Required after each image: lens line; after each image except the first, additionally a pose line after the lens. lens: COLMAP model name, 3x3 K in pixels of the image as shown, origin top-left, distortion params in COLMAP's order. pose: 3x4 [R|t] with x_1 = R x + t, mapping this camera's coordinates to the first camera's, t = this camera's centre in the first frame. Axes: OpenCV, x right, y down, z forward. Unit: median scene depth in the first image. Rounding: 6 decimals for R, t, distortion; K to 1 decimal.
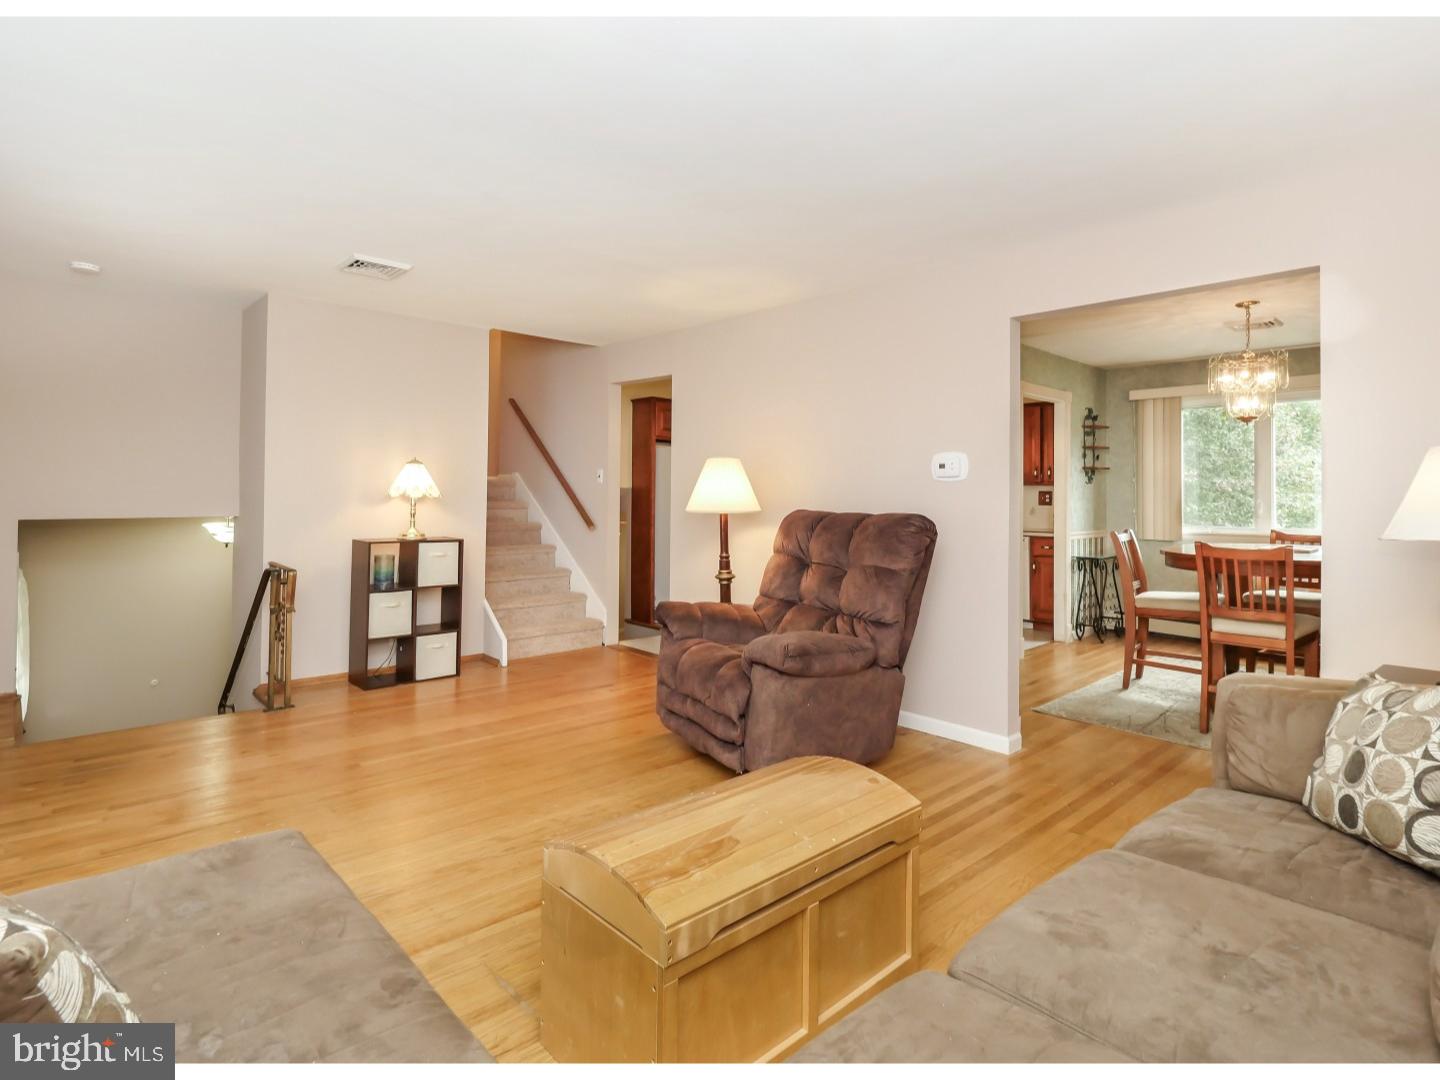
lens RADIAL K [[743.8, 0, 726.7], [0, 743.8, 487.5], [0, 0, 1]] dist [-0.004652, -0.000629]
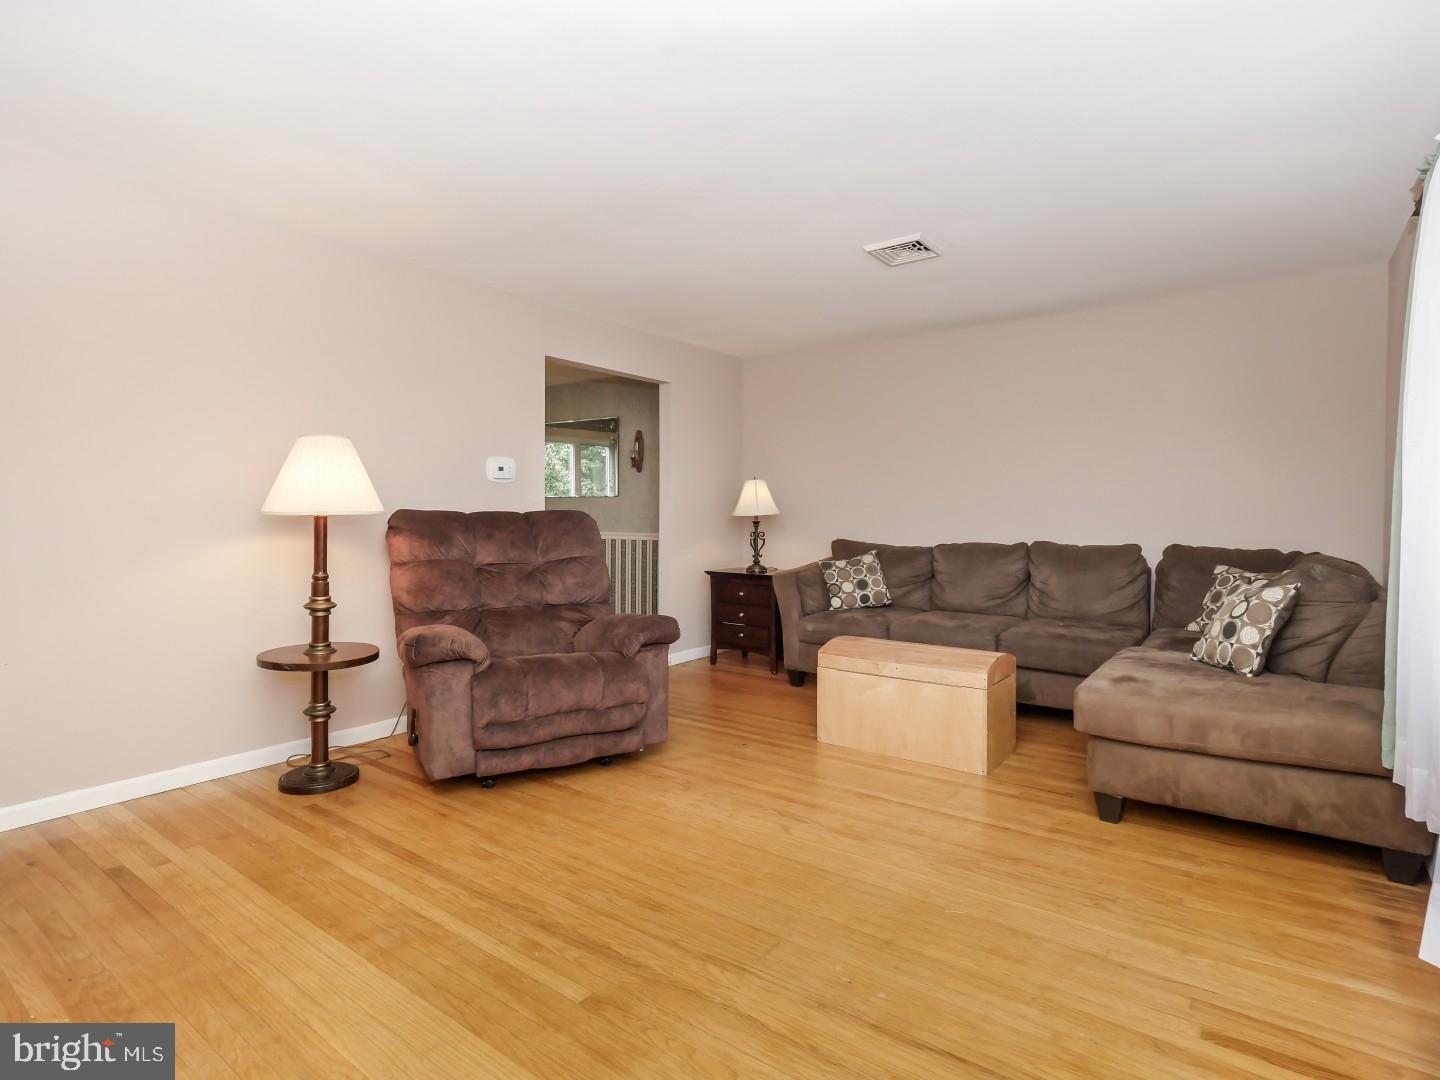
lens RADIAL K [[766.2, 0, 717.8], [0, 766.2, 517.1], [0, 0, 1]] dist [0.001313, 0.000363]
pose [[-0.176530, -0.012819, 0.984212, -1.064007], [-0.014599, 0.999839, 0.010404, 0.031790], [-0.984187, -0.012532, -0.176689, 1.041099]]
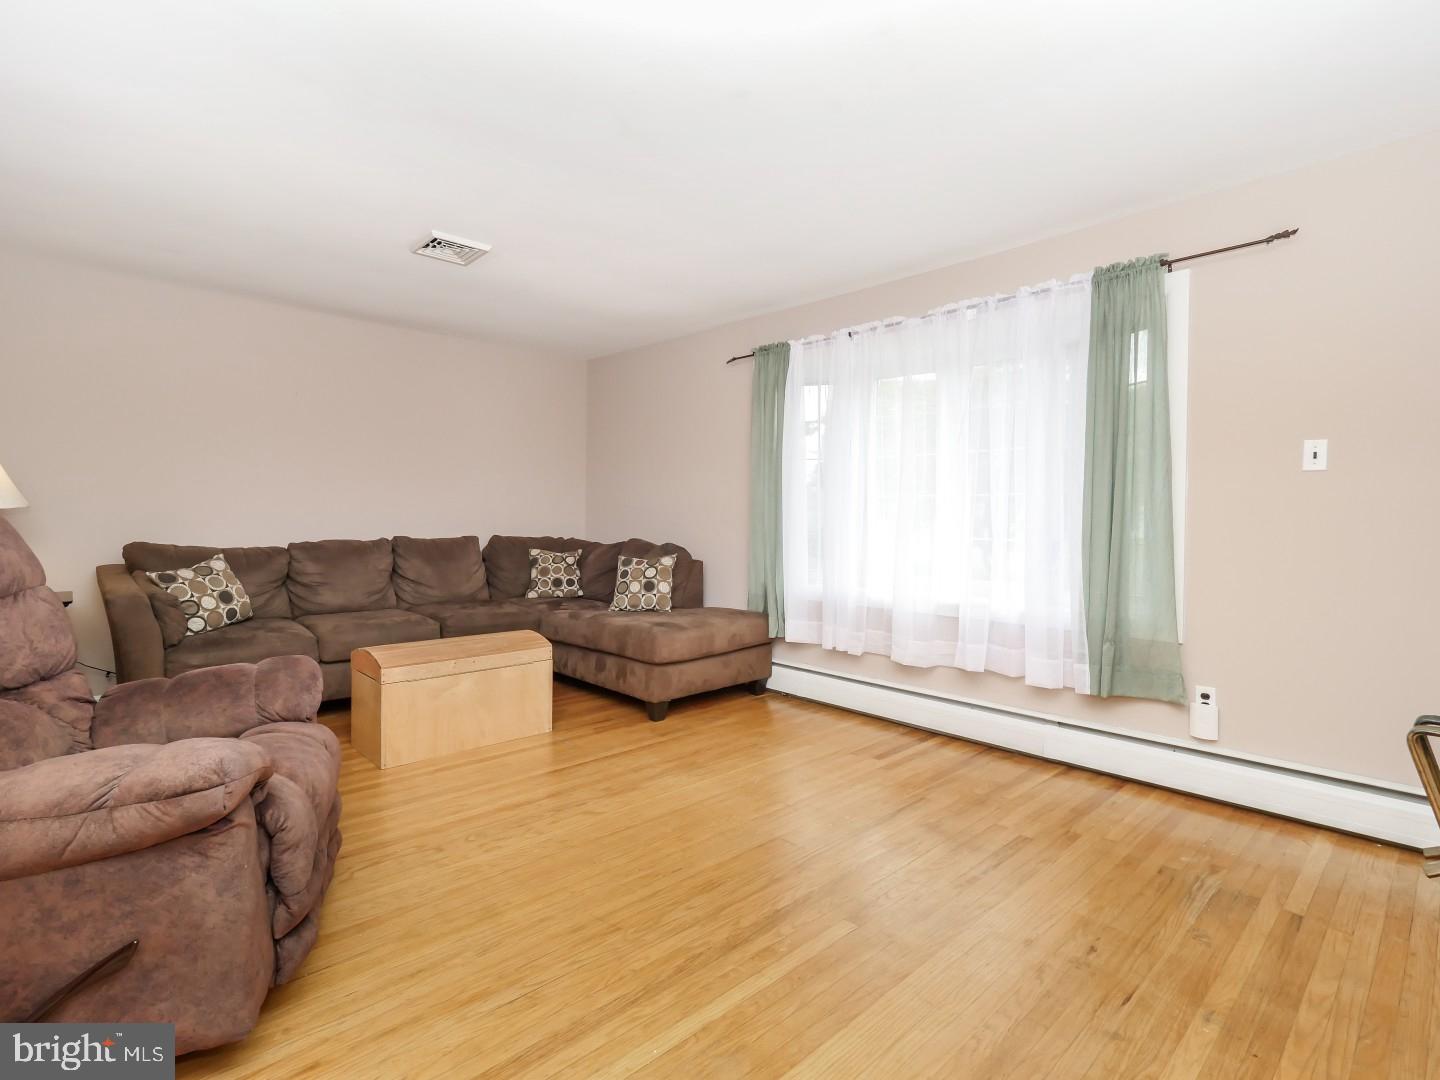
lens RADIAL K [[711.7, 0, 724.7], [0, 711.7, 517.7], [0, 0, 1]] dist [0.001942, 0.000027]
pose [[-0.999711, -0.019240, -0.014447, -0.382310], [-0.019115, 0.999779, -0.008721, 0.046016], [0.014612, -0.008443, -0.999858, 1.645157]]
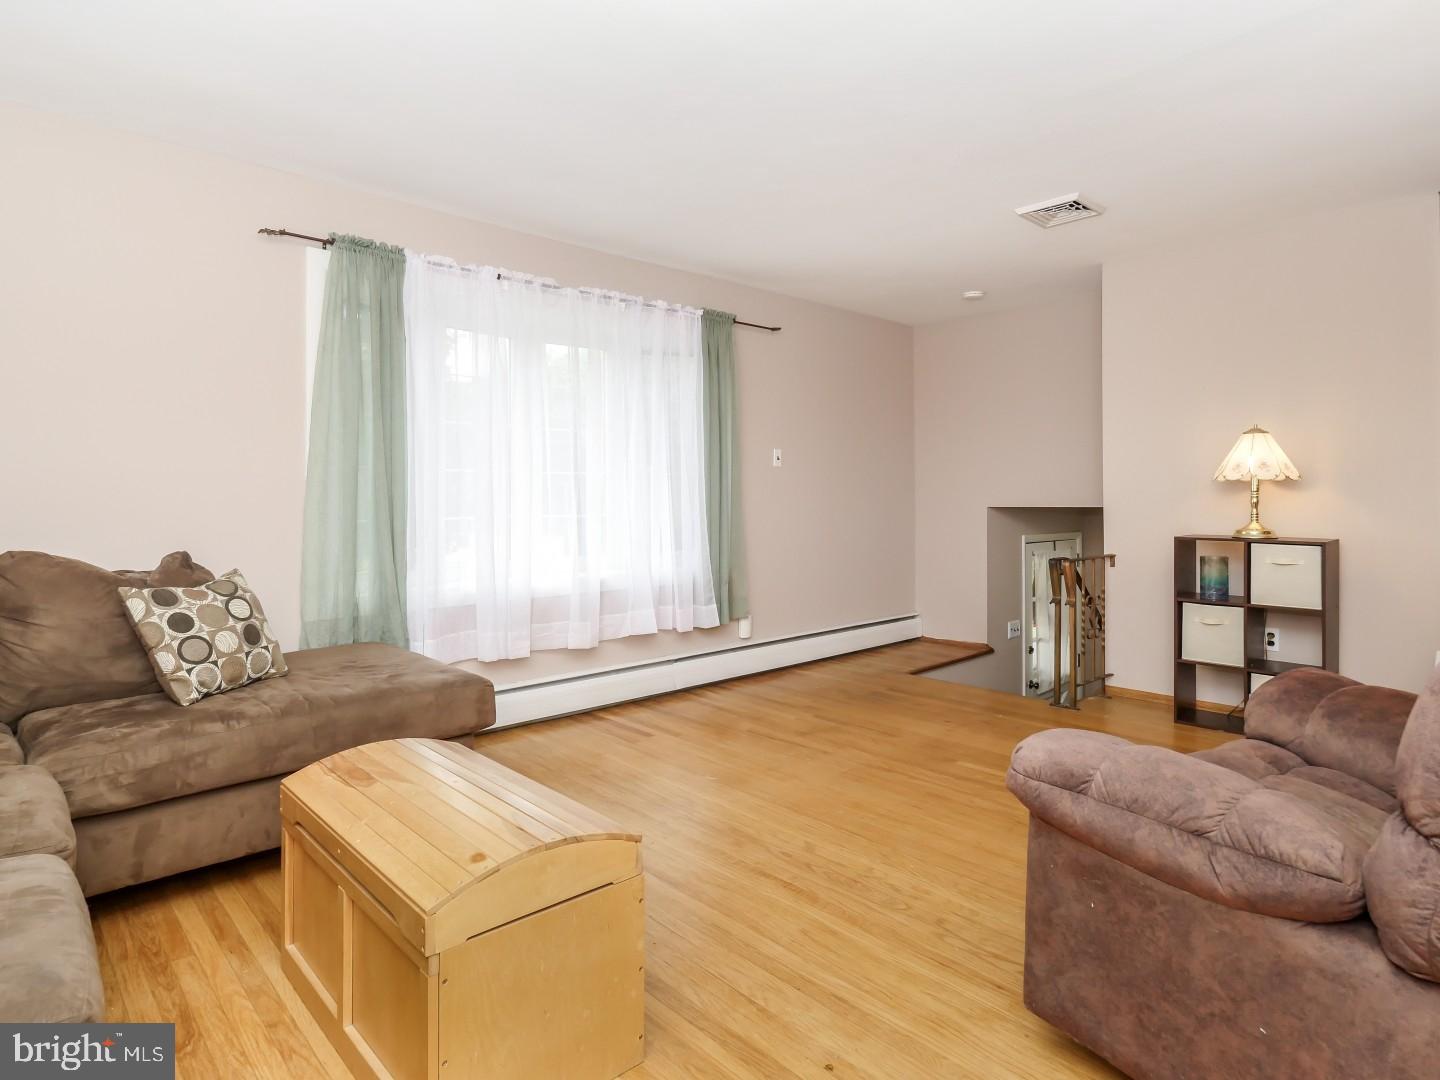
lens RADIAL K [[817.8, 0, 721.3], [0, 817.8, 490.8], [0, 0, 1]] dist [-0.001126, -0.000491]
pose [[0.002090, -0.016987, -0.999854, 0.564377], [0.012932, 0.999773, -0.016959, 0.045981], [0.999914, -0.012894, 0.002309, 0.729116]]
